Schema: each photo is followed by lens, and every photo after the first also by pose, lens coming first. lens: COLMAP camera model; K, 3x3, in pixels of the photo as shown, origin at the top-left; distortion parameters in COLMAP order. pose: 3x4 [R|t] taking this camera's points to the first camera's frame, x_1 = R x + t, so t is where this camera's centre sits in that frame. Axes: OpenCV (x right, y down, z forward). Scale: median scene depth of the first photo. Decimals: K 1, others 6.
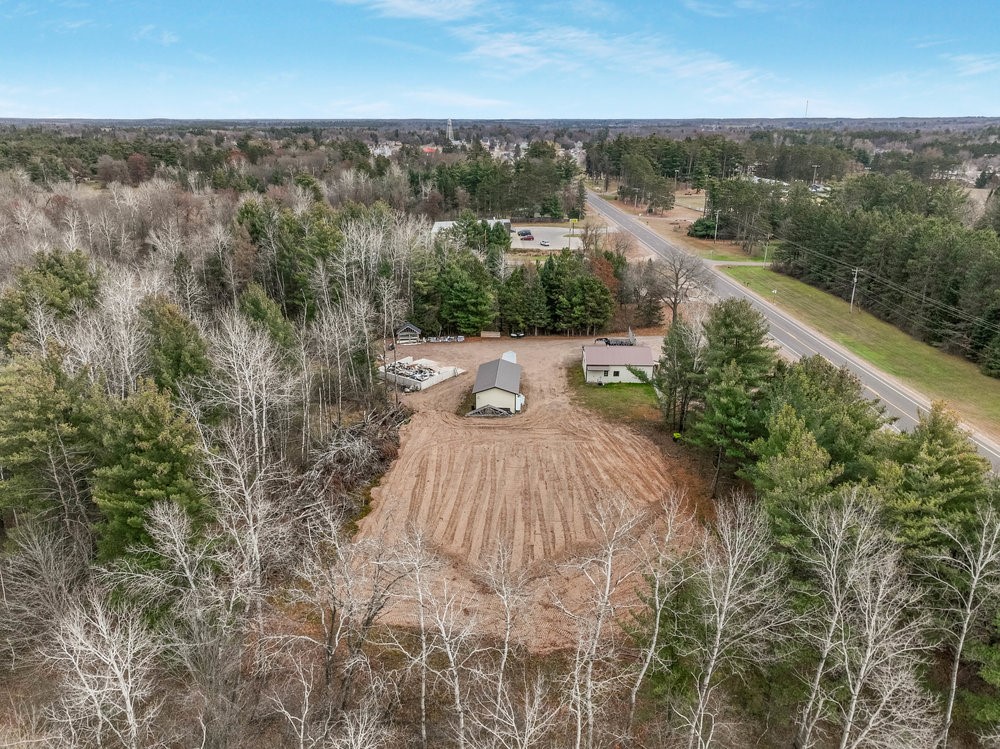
lens RADIAL K [[700.1, 0, 500.0], [0, 700.1, 374.5], [0, 0, 1]] dist [0.003734, 0.002643]
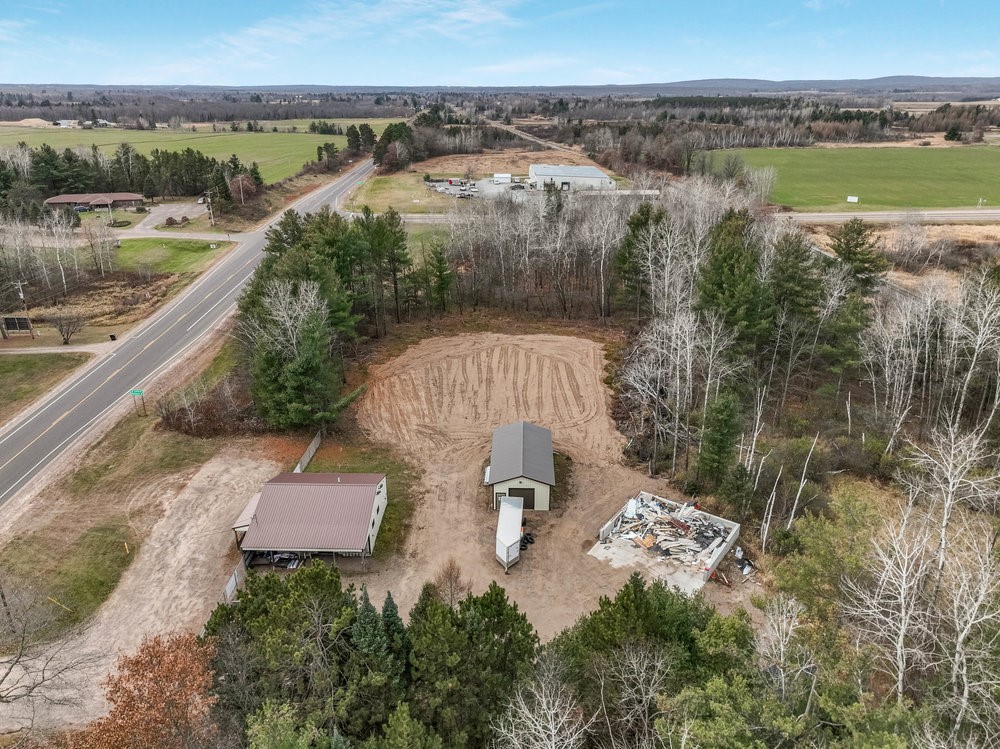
lens RADIAL K [[705.4, 0, 500.0], [0, 705.4, 374.5], [0, 0, 1]] dist [0.004811, 0.005053]
pose [[-0.999767, 0.009151, -0.019537, 0.038704], [-0.005971, 0.752848, 0.658168, -0.636337], [0.020732, 0.658131, -0.752618, 1.793641]]
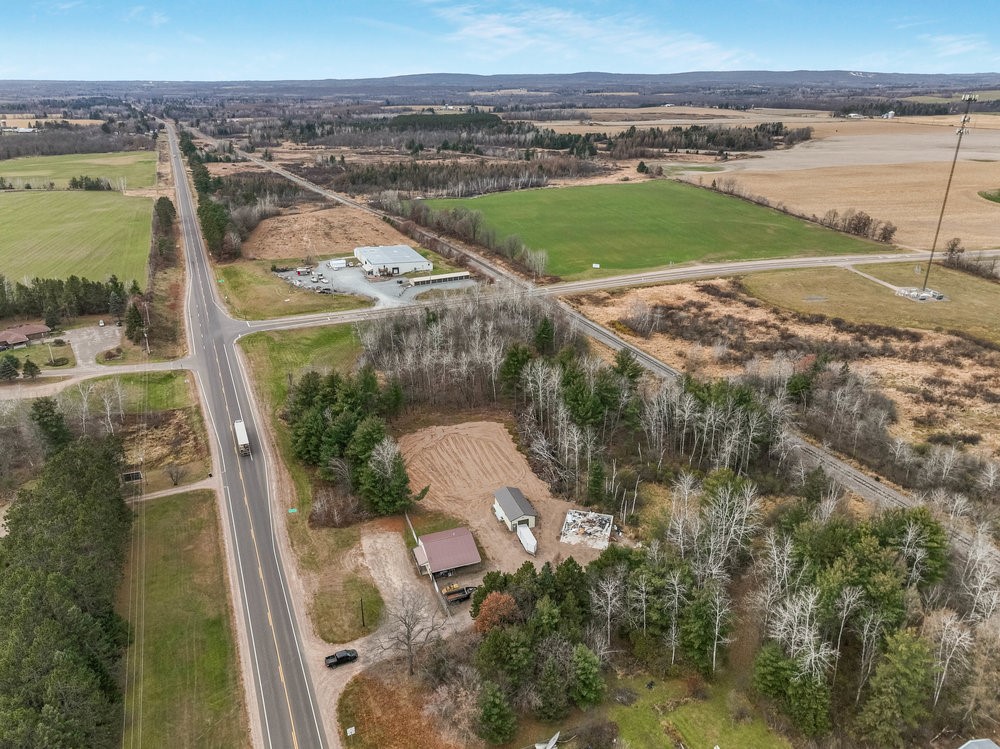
lens RADIAL K [[700.1, 0, 500.0], [0, 700.1, 374.5], [0, 0, 1]] dist [0.003734, 0.002643]
pose [[-0.926130, 0.153758, -0.344443, 0.618568], [-0.115082, 0.754436, 0.646206, -1.447259], [0.359219, 0.638110, -0.681011, 2.239321]]
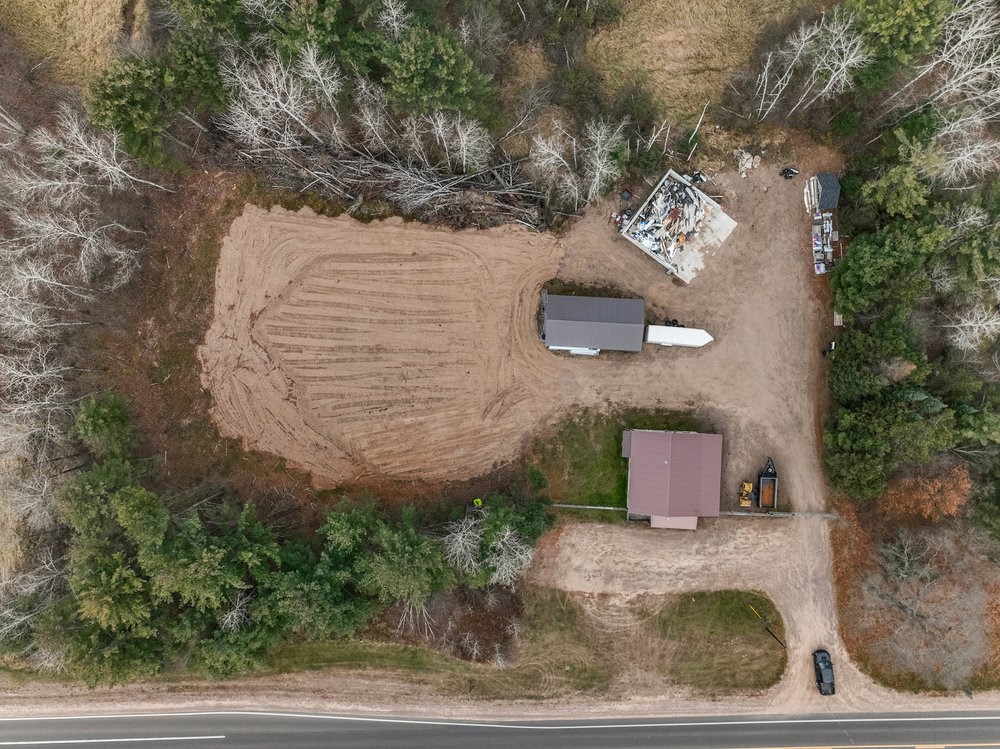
lens RADIAL K [[700.1, 0, 500.0], [0, 700.1, 374.5], [0, 0, 1]] dist [0.003734, 0.002643]
pose [[0.000252, 1.000000, 0.000720, 0.071462], [-0.314253, -0.000605, 0.949339, -0.928921], [0.949339, -0.000466, 0.314253, 0.749528]]
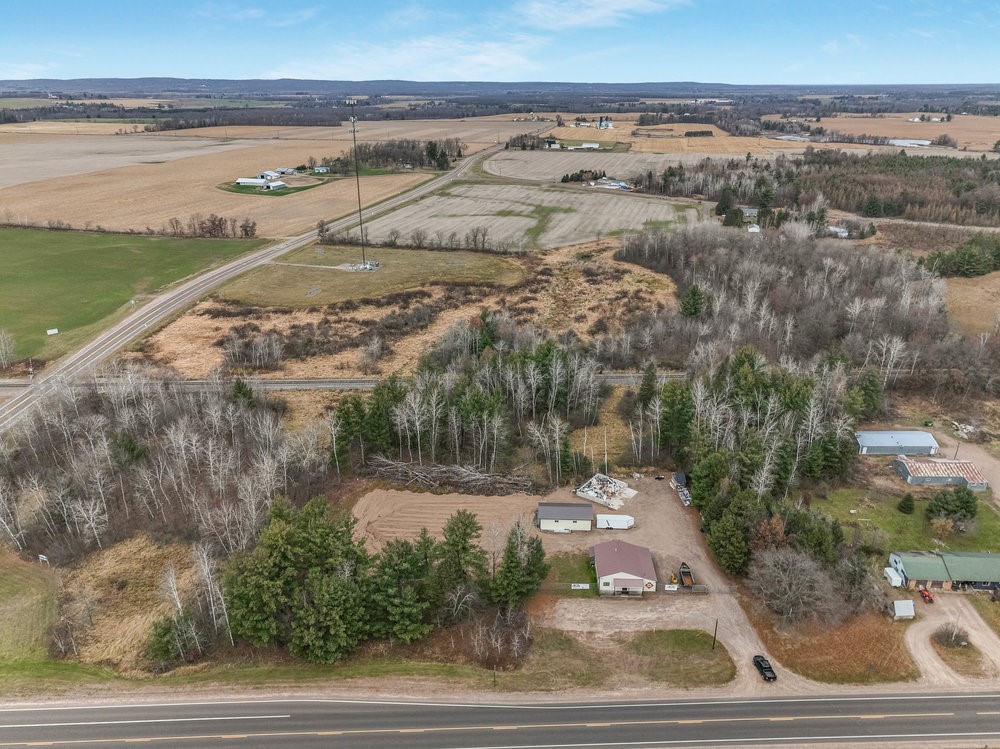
lens RADIAL K [[700.1, 0, 500.0], [0, 700.1, 374.5], [0, 0, 1]] dist [0.003734, 0.002643]
pose [[0.002346, 0.385410, -0.922743, 1.561154], [-0.325206, 0.872881, 0.363757, -0.921287], [0.945640, 0.299228, 0.127386, 0.700499]]
